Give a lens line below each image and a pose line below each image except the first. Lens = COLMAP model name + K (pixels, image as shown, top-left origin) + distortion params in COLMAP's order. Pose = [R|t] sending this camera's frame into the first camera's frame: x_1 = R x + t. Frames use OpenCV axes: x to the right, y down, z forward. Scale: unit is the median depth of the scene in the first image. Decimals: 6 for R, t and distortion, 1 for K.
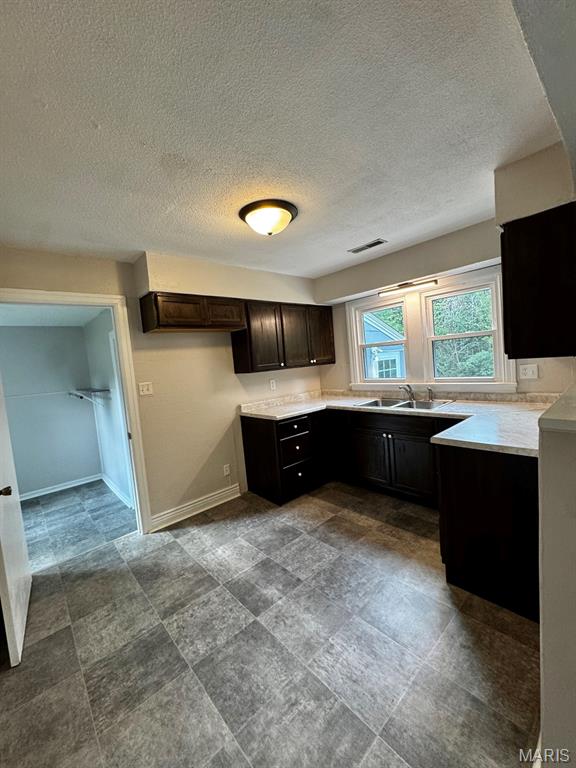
lens RADIAL K [[310.8, 0, 288.5], [0, 310.8, 384.4], [0, 0, 1]] dist [0.000635, -0.000051]
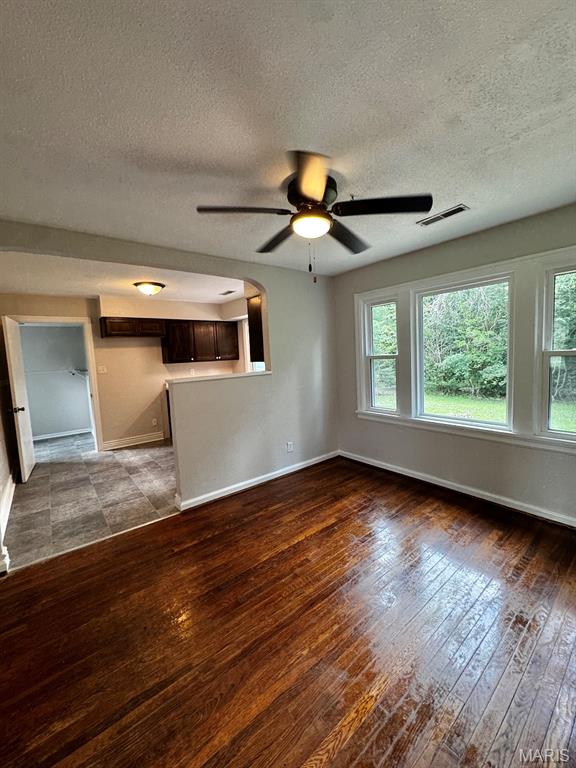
lens RADIAL K [[310.8, 0, 289.9], [0, 310.8, 382.9], [0, 0, 1]] dist [0.000635, -0.000051]
pose [[0.997475, 0.047907, -0.052426, 0.745790], [-0.046639, 0.998595, 0.025154, -0.006962], [0.053558, -0.022645, 0.998308, -0.751727]]
